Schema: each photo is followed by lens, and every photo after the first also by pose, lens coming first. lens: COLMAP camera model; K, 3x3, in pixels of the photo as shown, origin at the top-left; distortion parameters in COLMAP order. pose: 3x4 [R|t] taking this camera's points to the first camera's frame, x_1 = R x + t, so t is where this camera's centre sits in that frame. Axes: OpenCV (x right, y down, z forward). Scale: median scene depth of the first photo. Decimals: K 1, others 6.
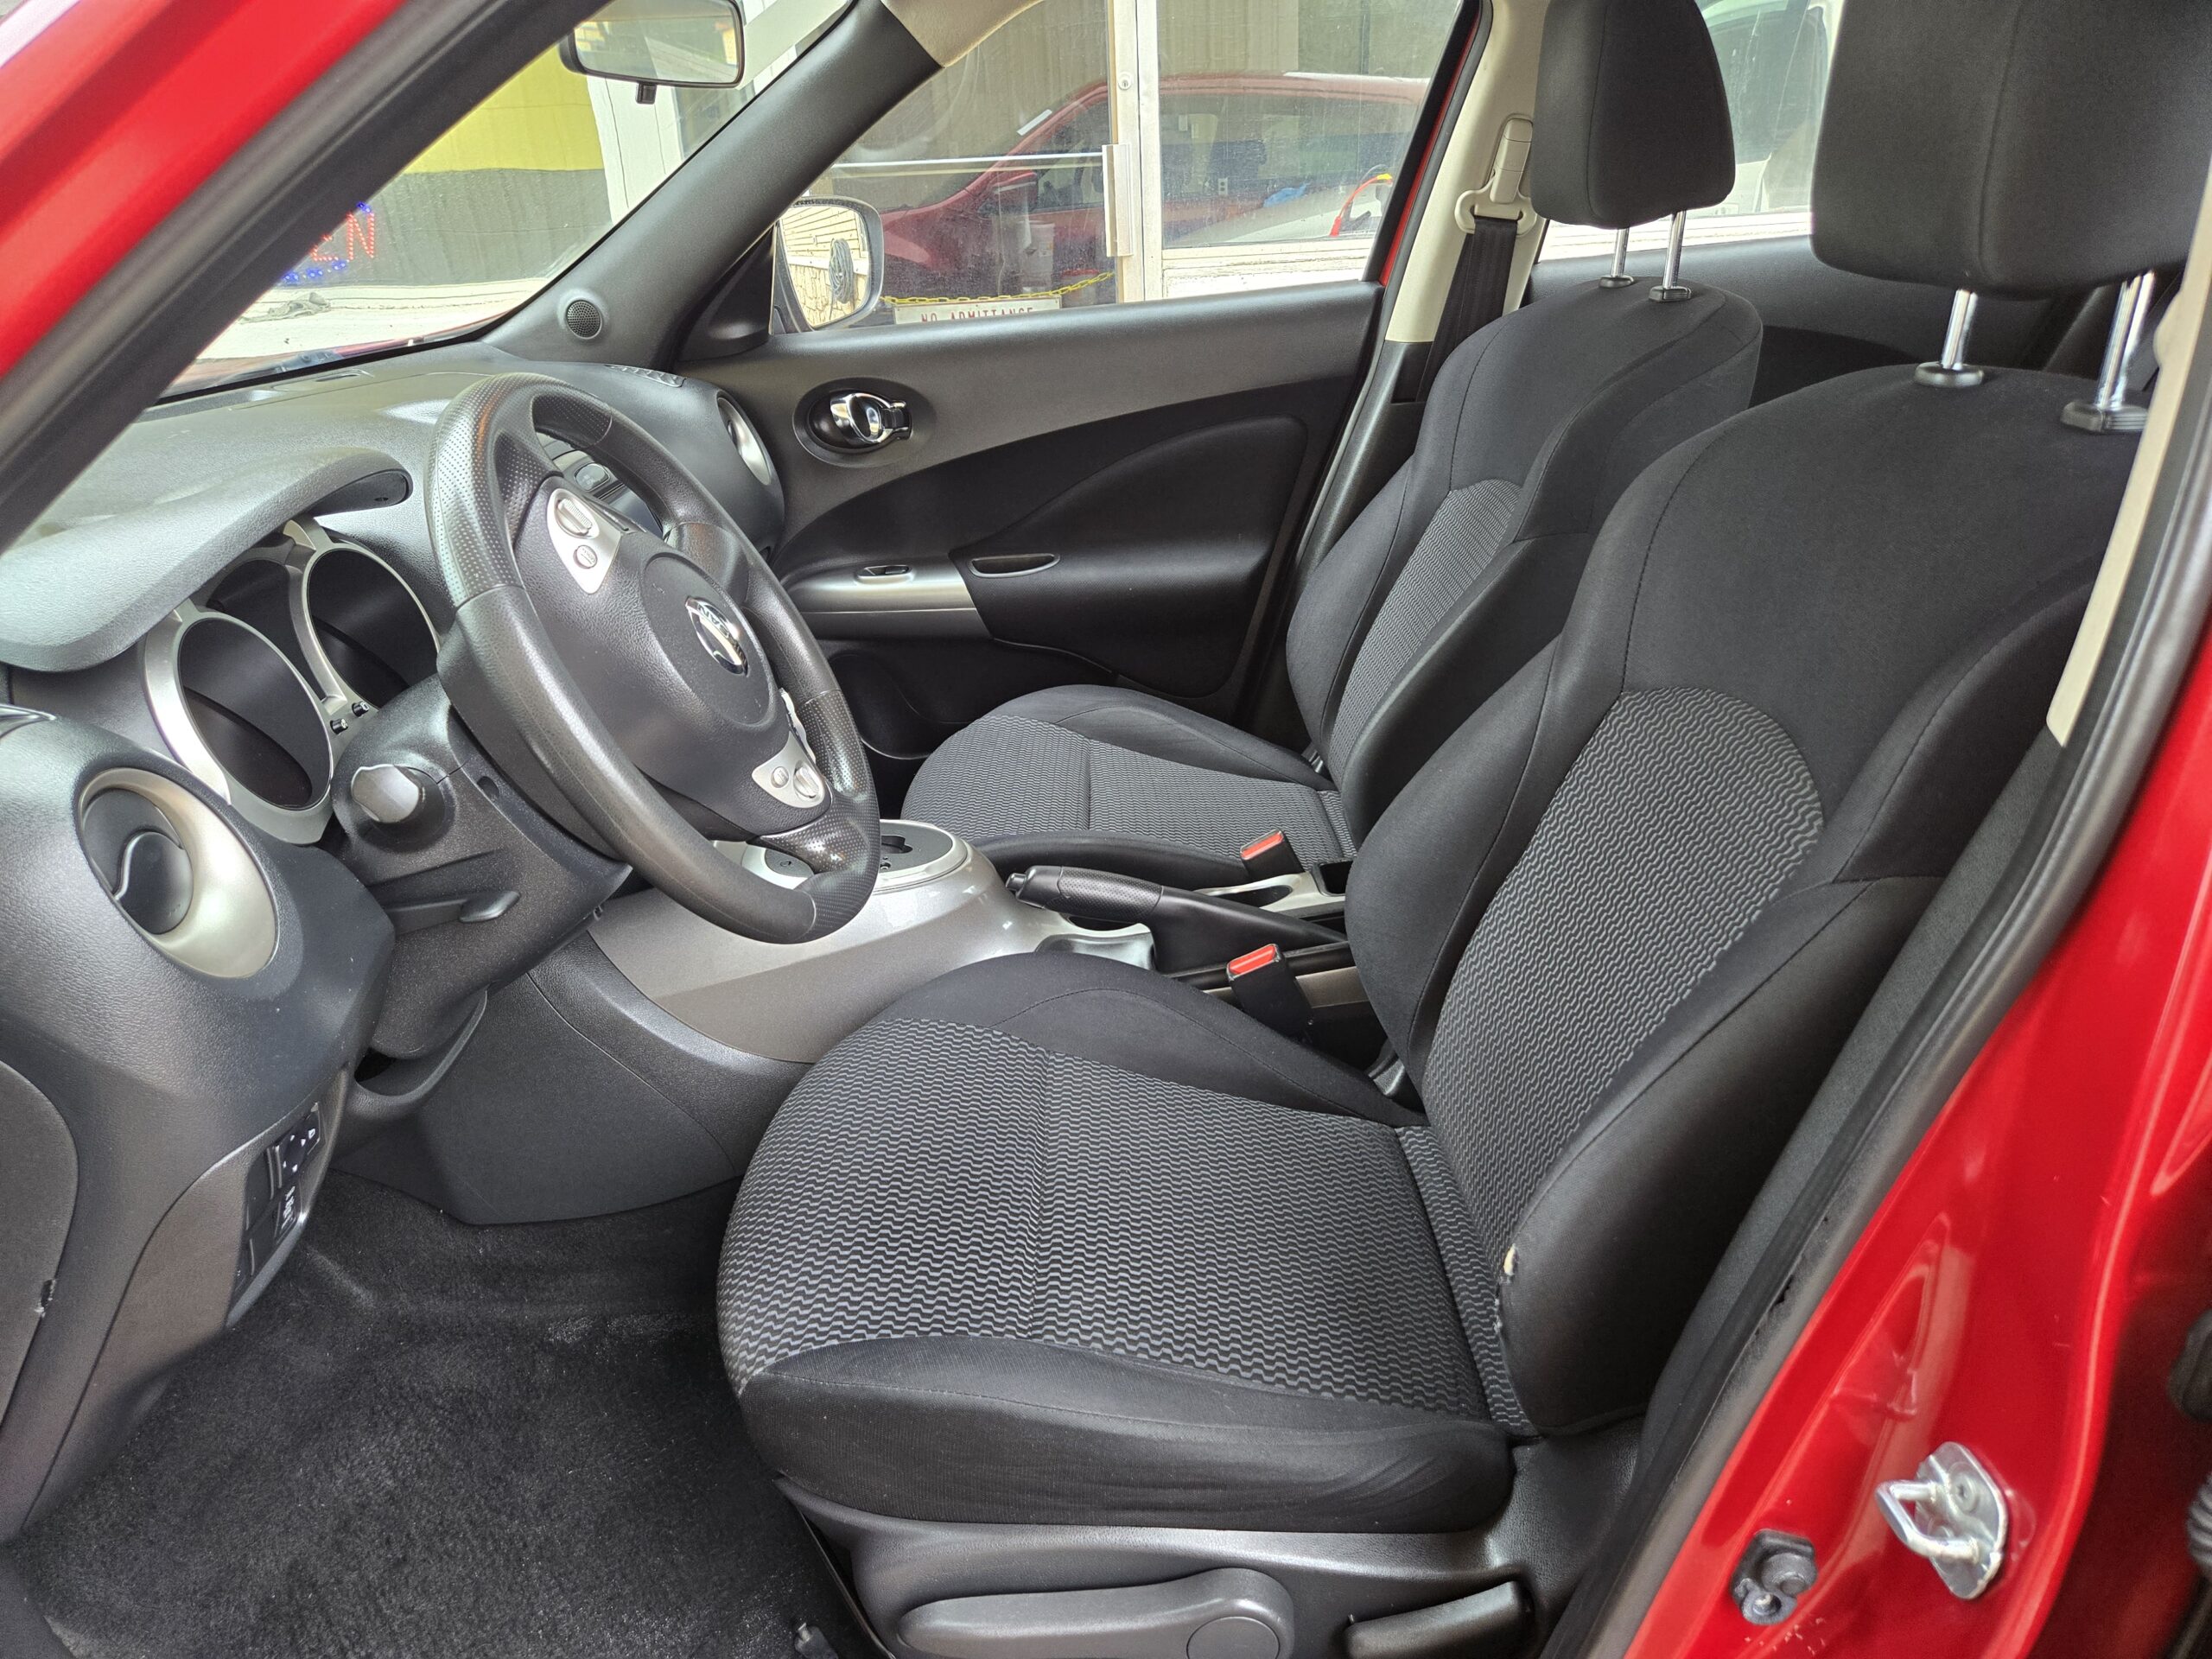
lens RADIAL K [[1495.0, 0, 1082.8], [0, 1495.0, 845.8], [0, 0, 1]] dist [0.066346, -0.059387]
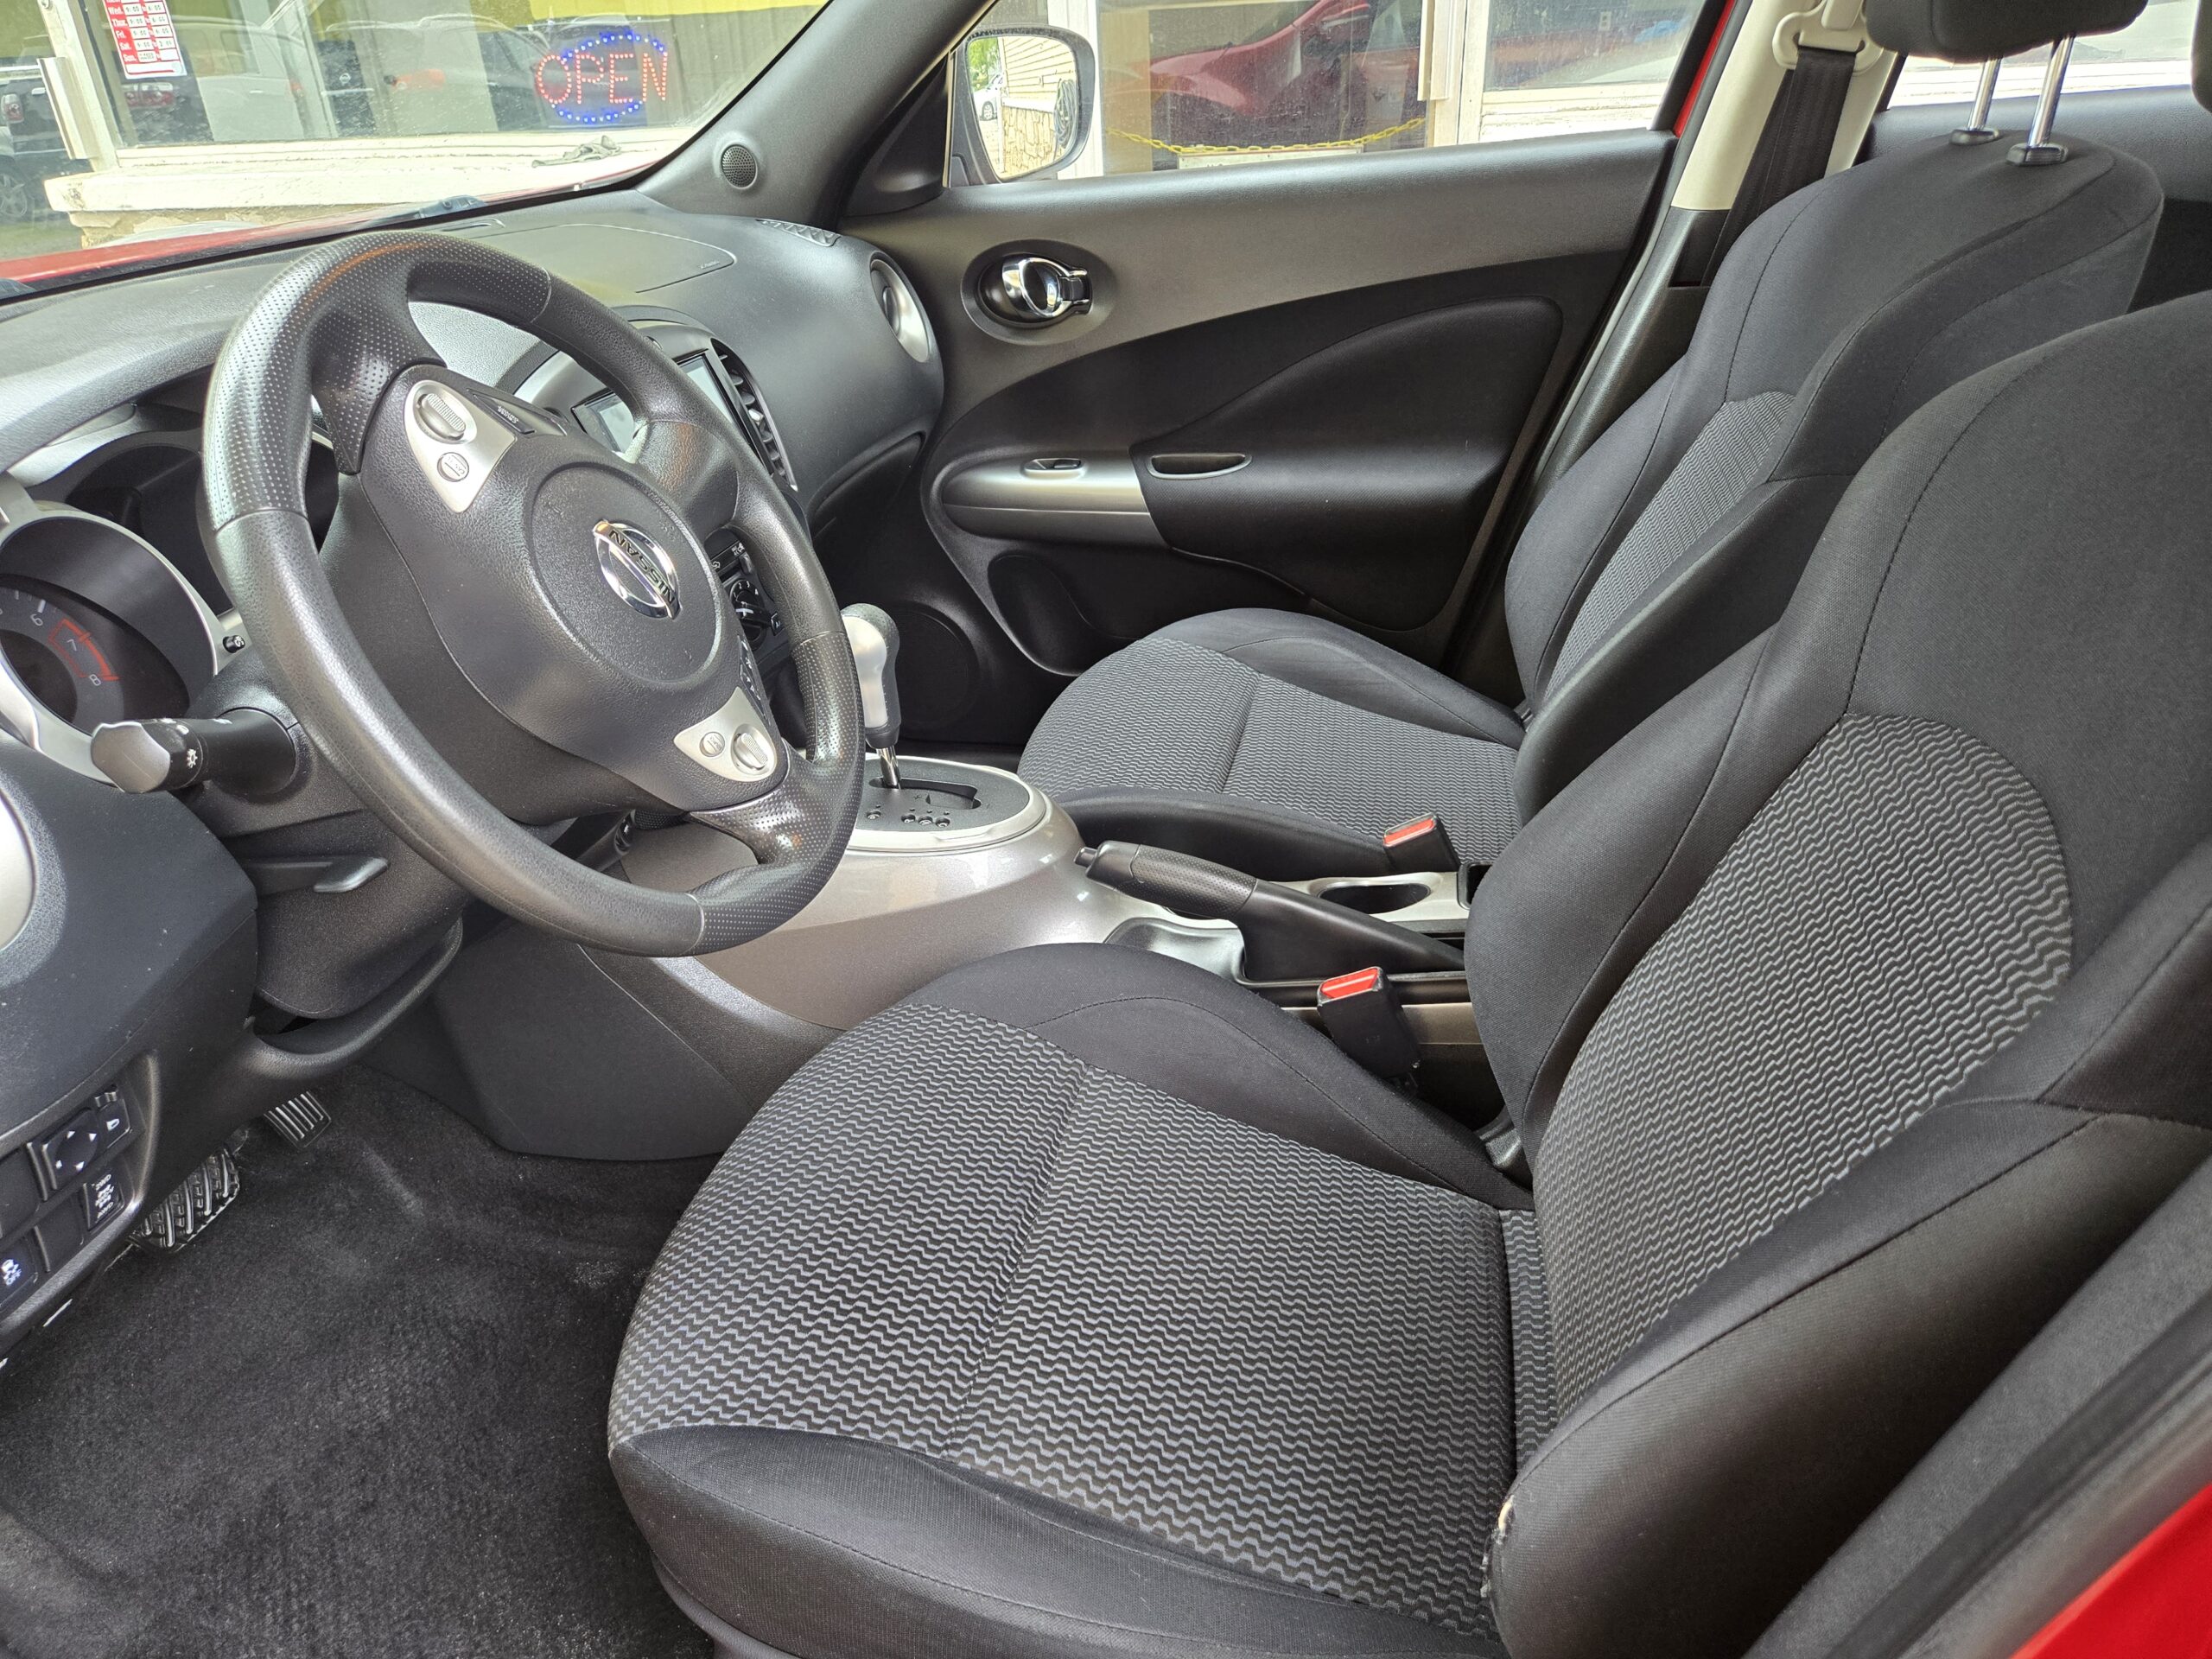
lens RADIAL K [[1495.0, 0, 1088.1], [0, 1495.0, 855.0], [0, 0, 1]] dist [0.066346, -0.059387]
pose [[0.976683, 0.102771, -0.188490, 0.087000], [-0.085588, 0.991582, 0.097160, -0.044591], [0.196889, -0.078762, 0.977257, 0.120818]]
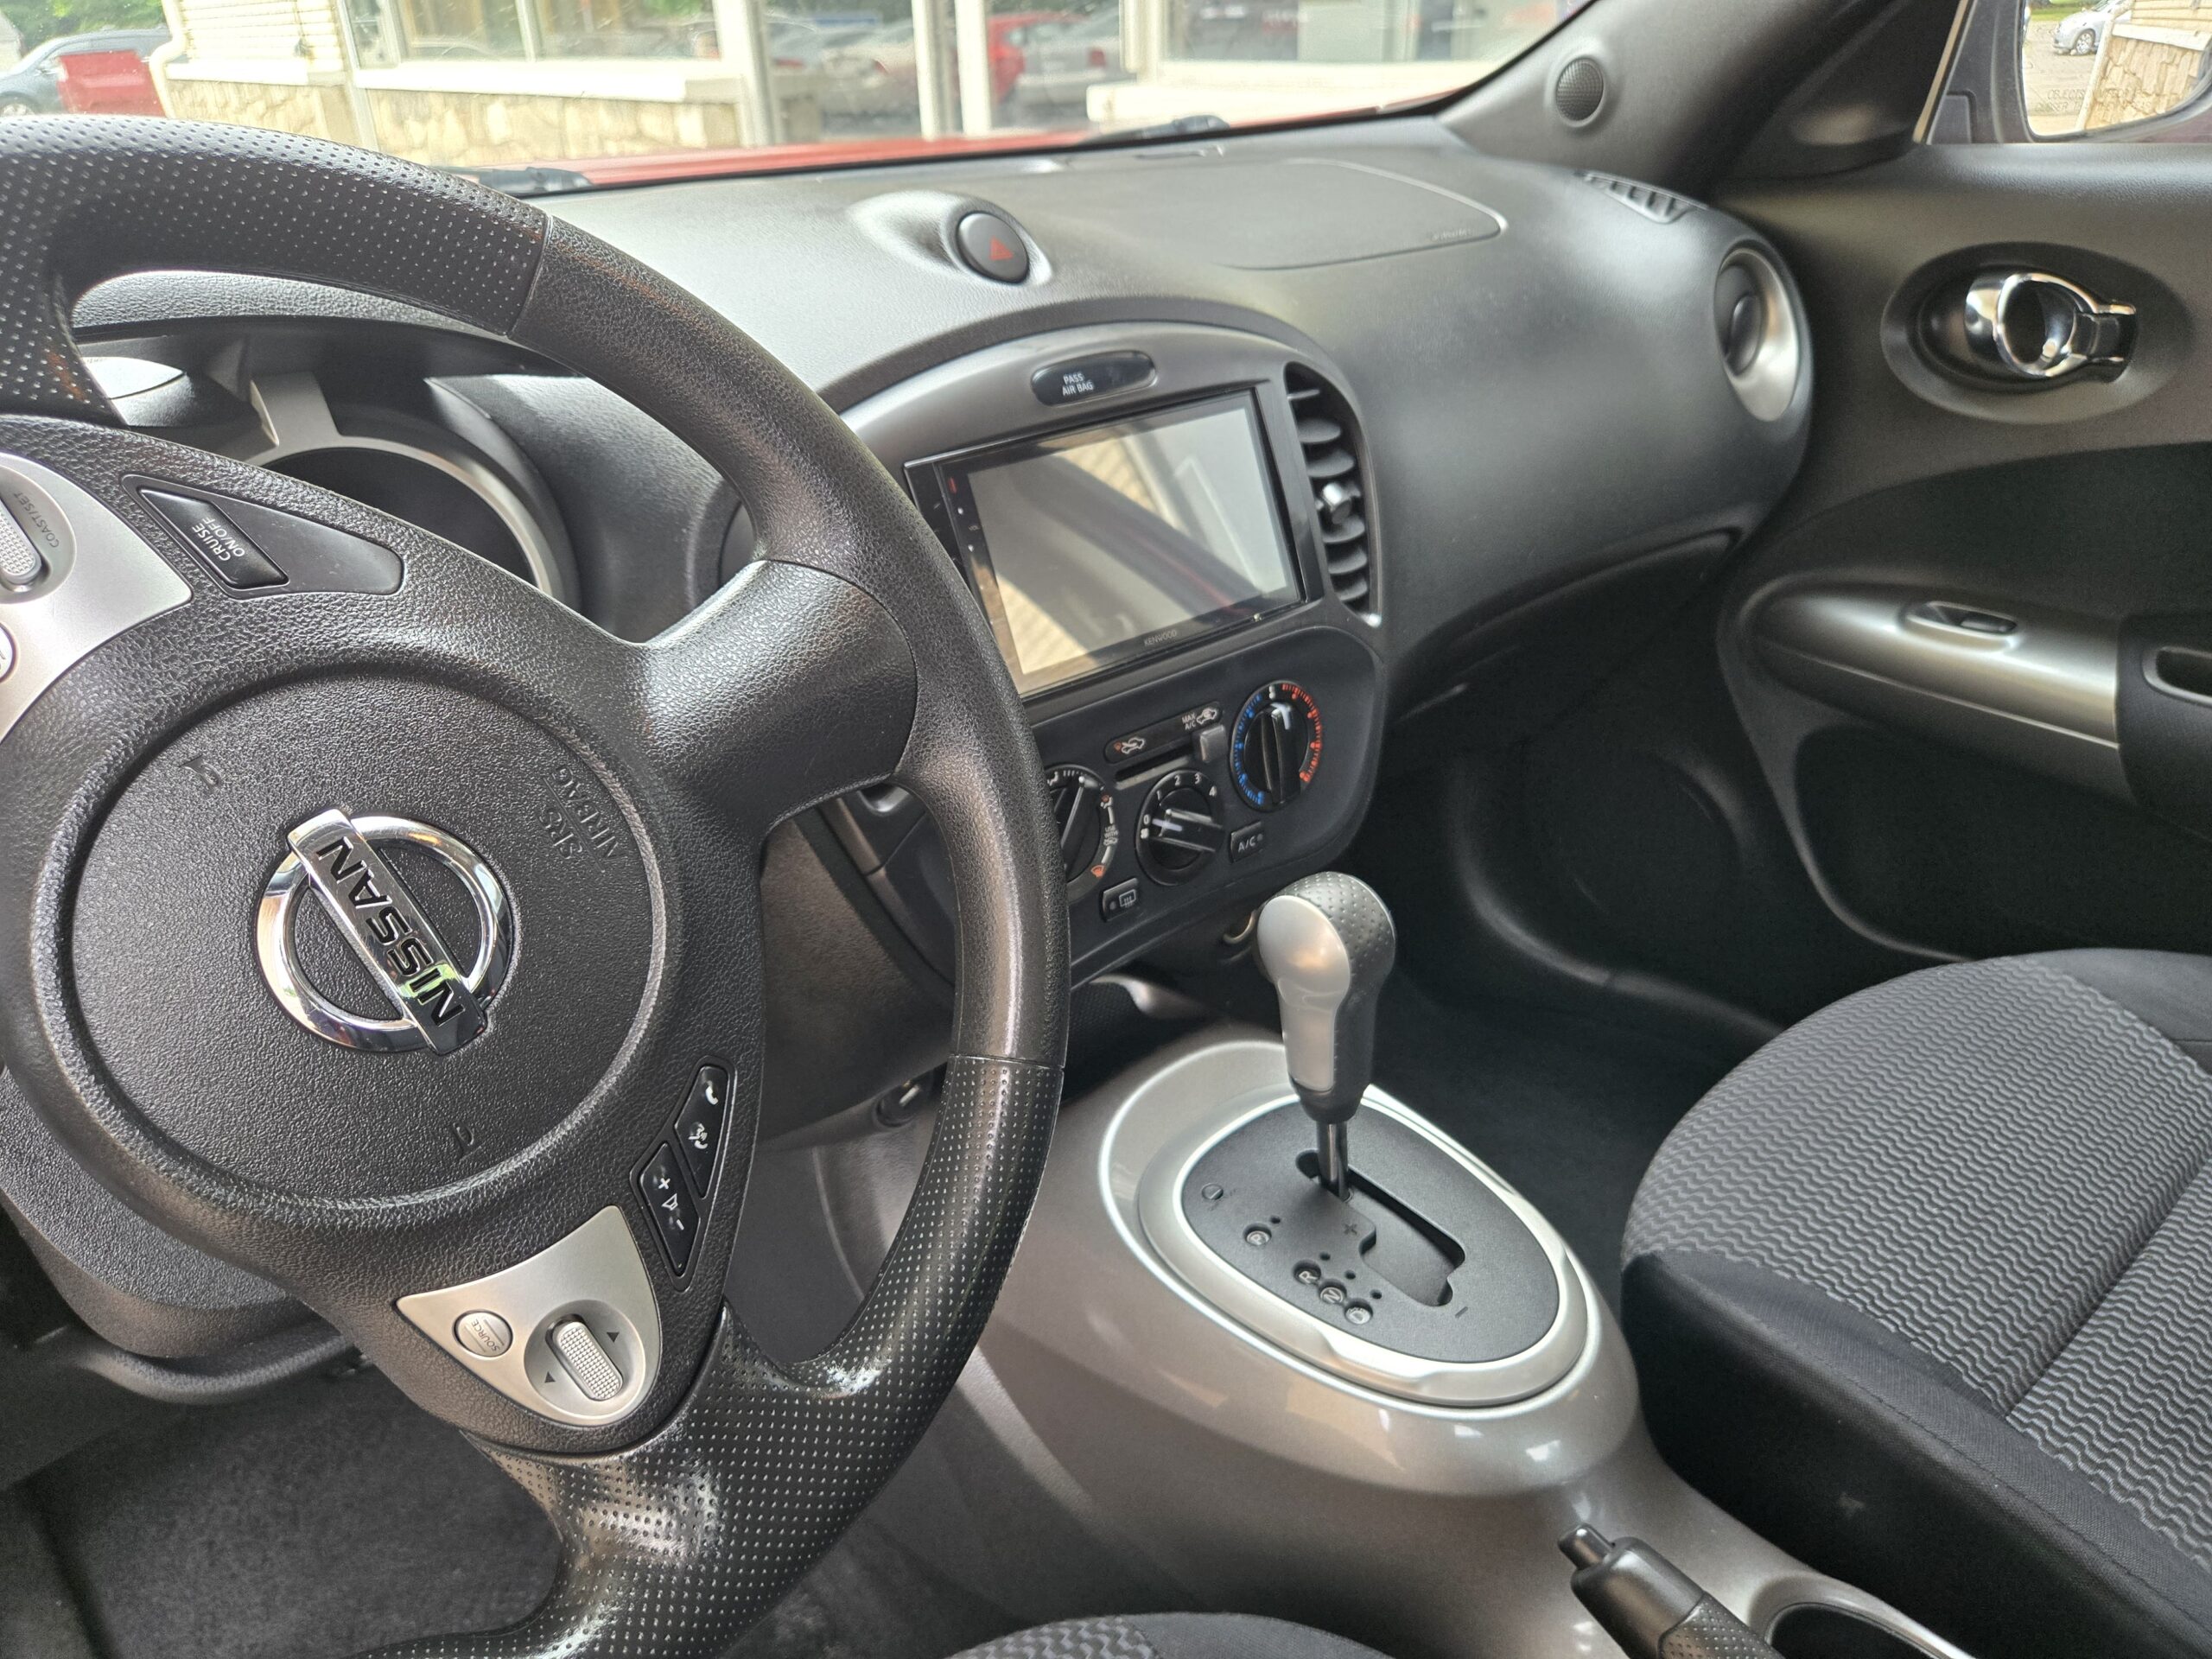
lens RADIAL K [[1495.0, 0, 1098.7], [0, 1495.0, 828.5], [0, 0, 1]] dist [0.066346, -0.059387]
pose [[0.658871, 0.381162, -0.648540, 0.045650], [-0.312162, 0.922929, 0.225293, -0.152319], [0.684430, 0.054010, 0.727075, 0.442787]]
